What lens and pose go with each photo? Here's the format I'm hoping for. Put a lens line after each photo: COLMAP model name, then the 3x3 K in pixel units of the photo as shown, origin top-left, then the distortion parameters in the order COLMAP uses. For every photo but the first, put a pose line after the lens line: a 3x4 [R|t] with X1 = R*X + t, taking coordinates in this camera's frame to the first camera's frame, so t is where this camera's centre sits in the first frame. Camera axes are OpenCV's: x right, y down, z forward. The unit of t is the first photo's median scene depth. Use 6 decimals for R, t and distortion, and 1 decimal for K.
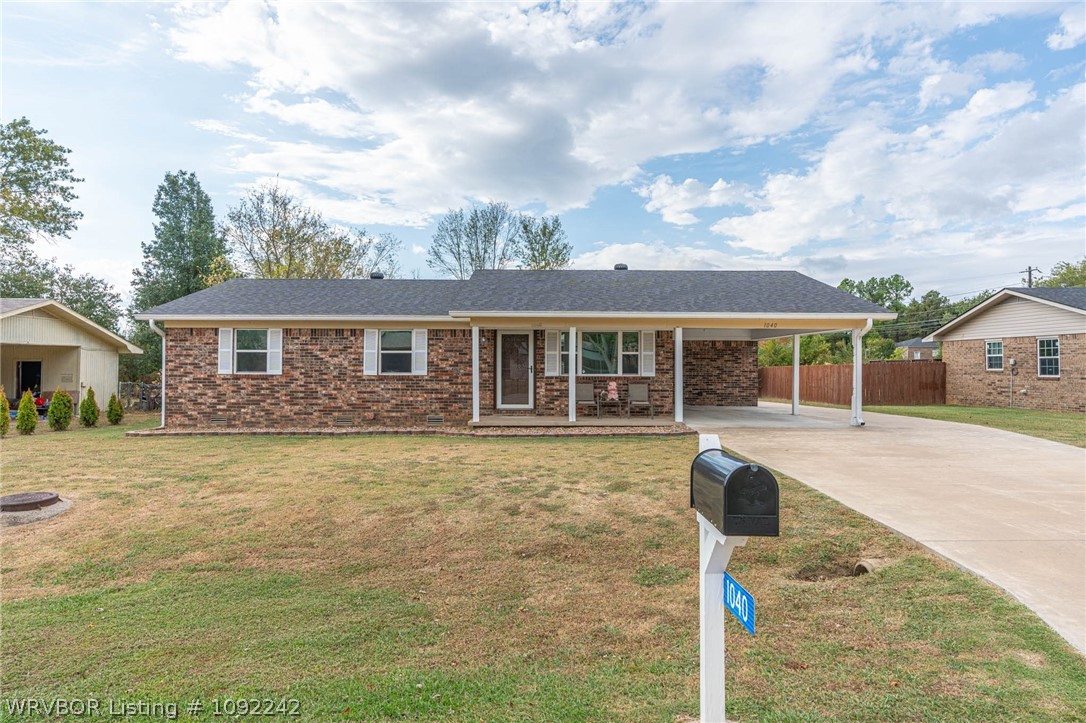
lens RADIAL K [[613.3, 0, 544.0], [0, 613.3, 354.6], [0, 0, 1]] dist [-0.009802, 0.005511]
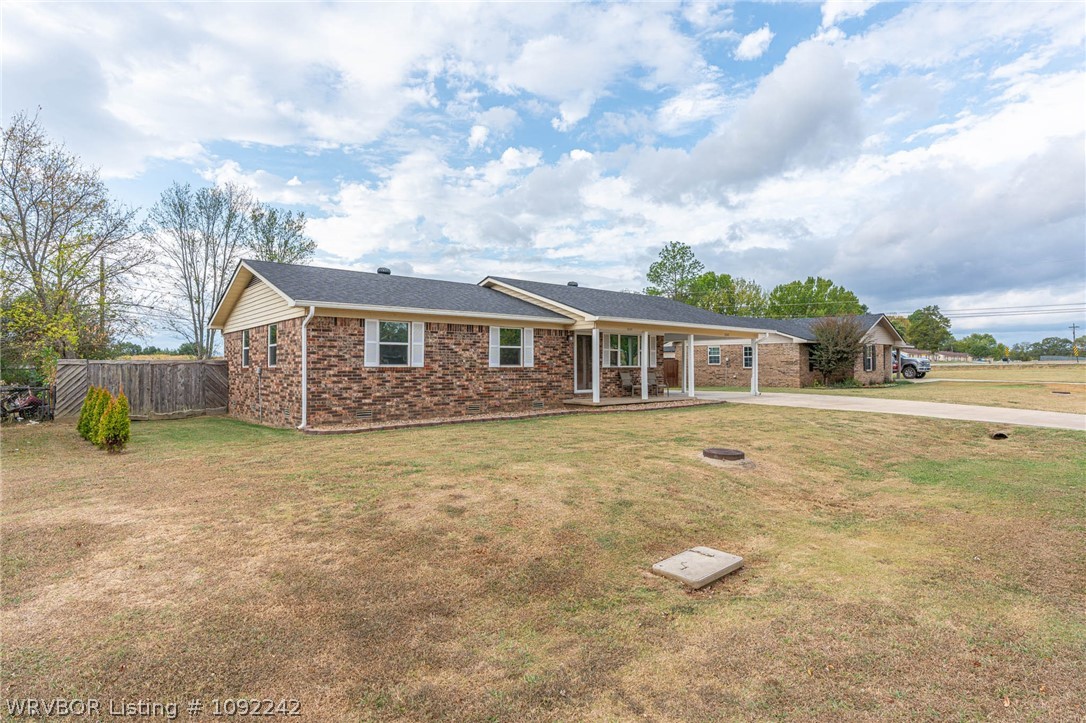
lens RADIAL K [[600.1, 0, 547.5], [0, 600.1, 357.0], [0, 0, 1]] dist [0.019290, 0.006175]
pose [[0.764401, 0.006566, 0.644707, -0.915327], [-0.006625, 0.999975, -0.002330, 0.016655], [-0.644707, -0.002490, 0.764426, 0.094034]]
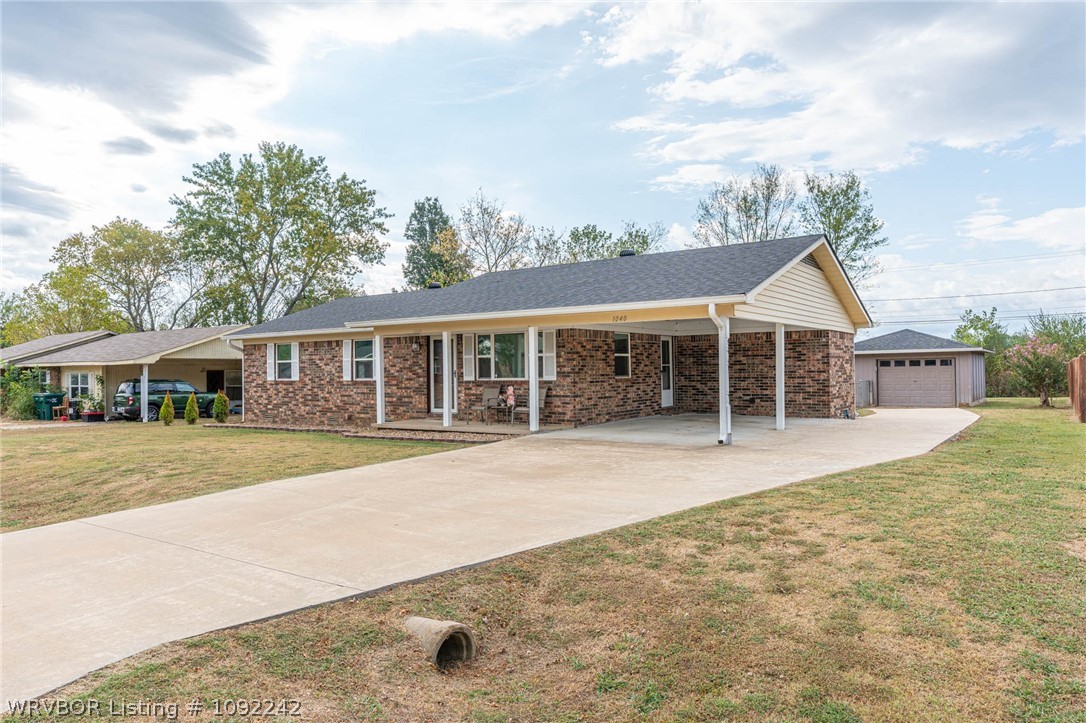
lens RADIAL K [[707.2, 0, 549.0], [0, 707.2, 358.8], [0, 0, 1]] dist [-0.000329, -0.000298]
pose [[0.816121, -0.023424, -0.577406, 0.770884], [0.029002, 0.999579, 0.000441, 0.003668], [0.577153, -0.017106, 0.816457, 0.150134]]
